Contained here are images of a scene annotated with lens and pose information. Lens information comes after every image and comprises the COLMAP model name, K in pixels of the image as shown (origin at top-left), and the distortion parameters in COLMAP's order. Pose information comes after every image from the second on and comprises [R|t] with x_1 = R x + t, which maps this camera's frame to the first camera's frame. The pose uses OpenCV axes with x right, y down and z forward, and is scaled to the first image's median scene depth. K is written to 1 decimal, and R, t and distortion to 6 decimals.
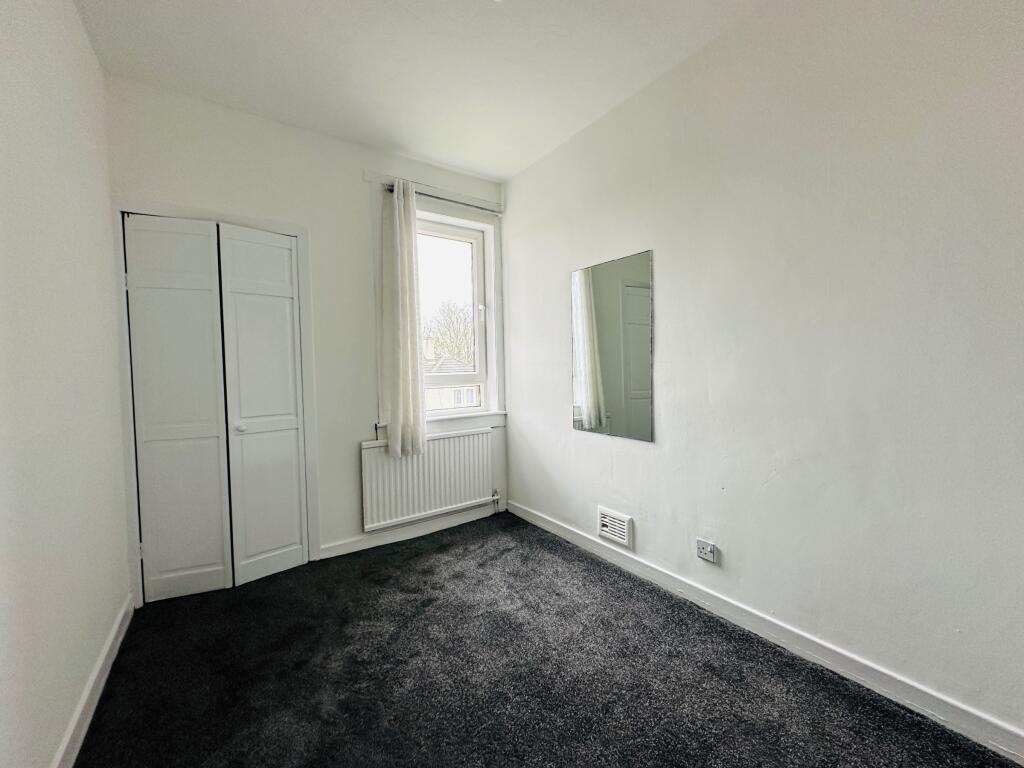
lens RADIAL K [[405.8, 0, 512.0], [0, 405.8, 384.0], [0, 0, 1]] dist [-0.005724, 0.000347]
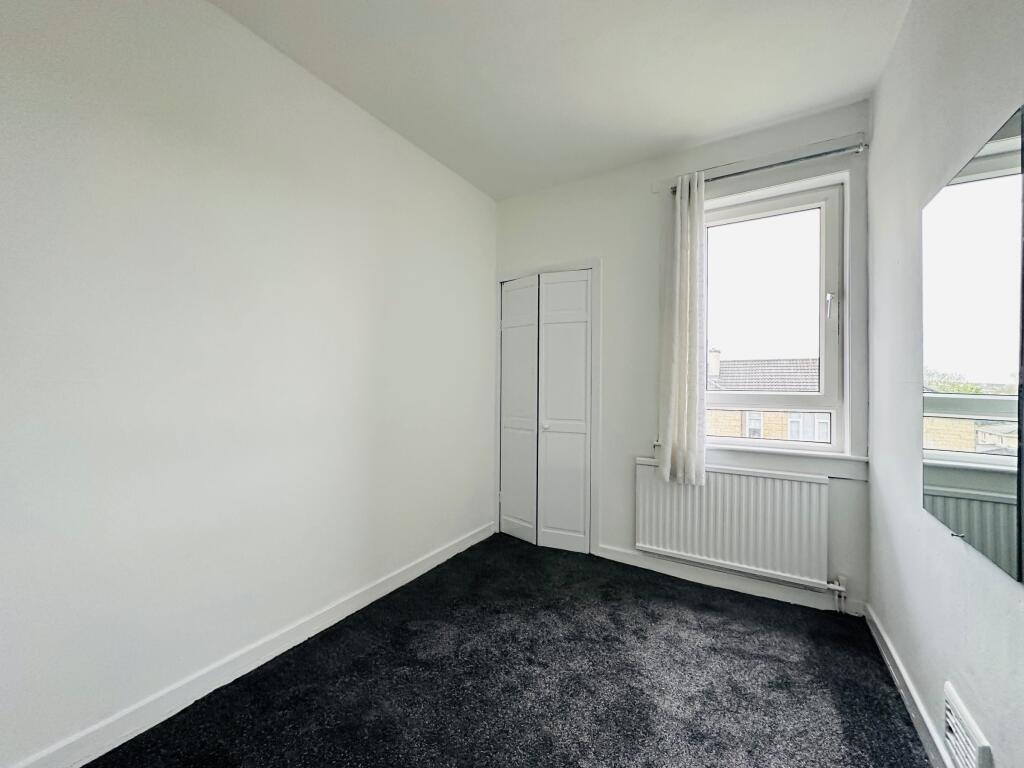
lens RADIAL K [[405.8, 0, 512.0], [0, 405.8, 384.0], [0, 0, 1]] dist [-0.005724, 0.000347]
pose [[0.401826, 0.024977, -0.915375, 0.414561], [-0.054420, 0.998512, 0.003356, -0.022770], [0.914097, 0.048466, 0.402588, 0.311278]]
